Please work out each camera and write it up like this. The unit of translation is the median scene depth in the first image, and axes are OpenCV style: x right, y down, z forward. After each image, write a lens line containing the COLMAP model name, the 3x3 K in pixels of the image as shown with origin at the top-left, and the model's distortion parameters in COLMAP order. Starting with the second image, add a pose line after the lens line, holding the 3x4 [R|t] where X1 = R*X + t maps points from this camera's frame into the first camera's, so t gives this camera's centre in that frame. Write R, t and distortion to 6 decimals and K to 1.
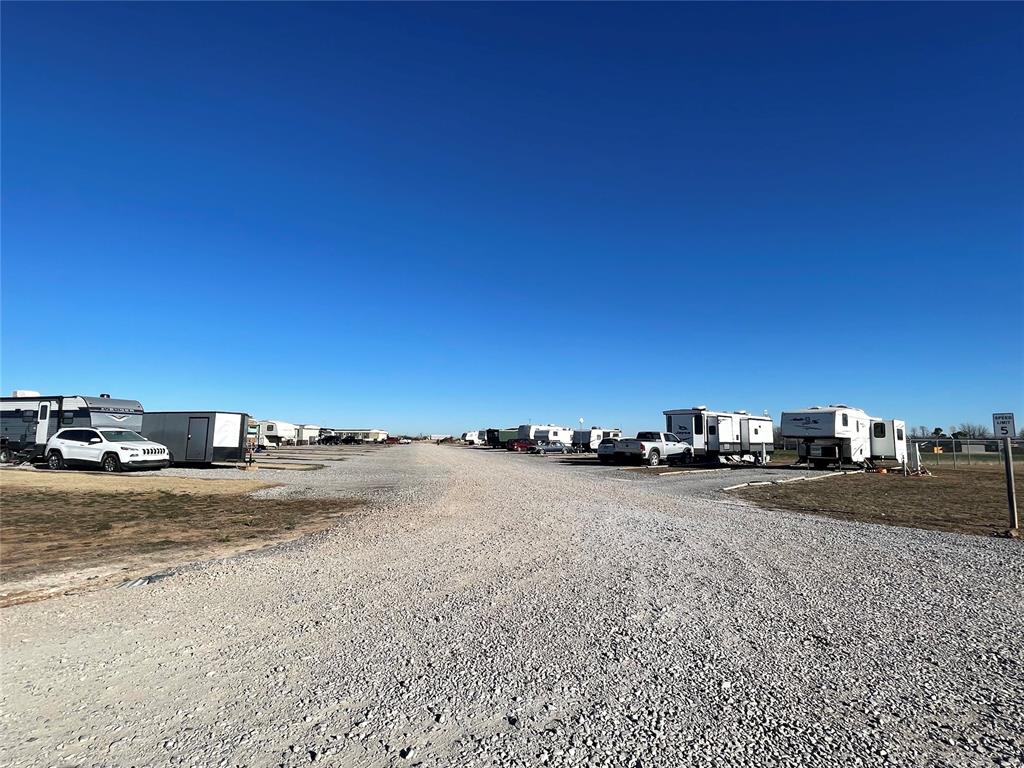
lens RADIAL K [[498.4, 0, 512.0], [0, 498.4, 384.0], [0, 0, 1]] dist [-0.040475, -0.000027]
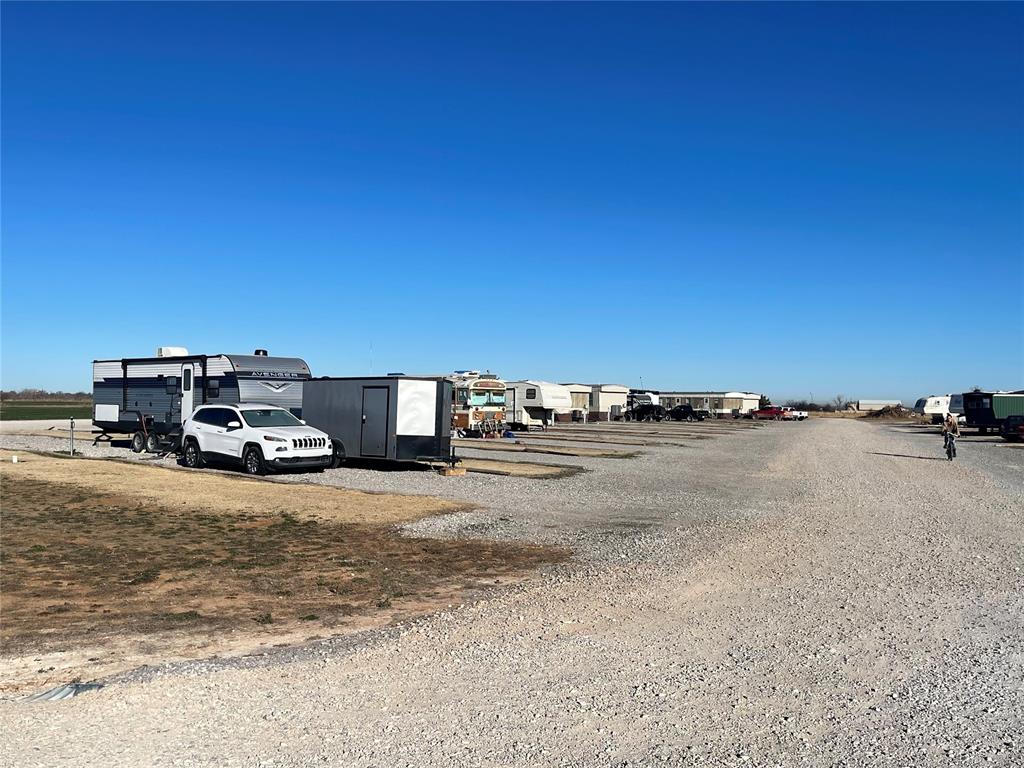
lens RADIAL K [[963.6, 0, 512.0], [0, 963.6, 384.0], [0, 0, 1]] dist [0.008704, -0.006849]
pose [[0.868838, -0.004438, -0.495076, 0.092987], [0.048083, 0.995989, 0.075456, -0.015752], [0.492755, -0.089364, 0.865567, 0.053077]]
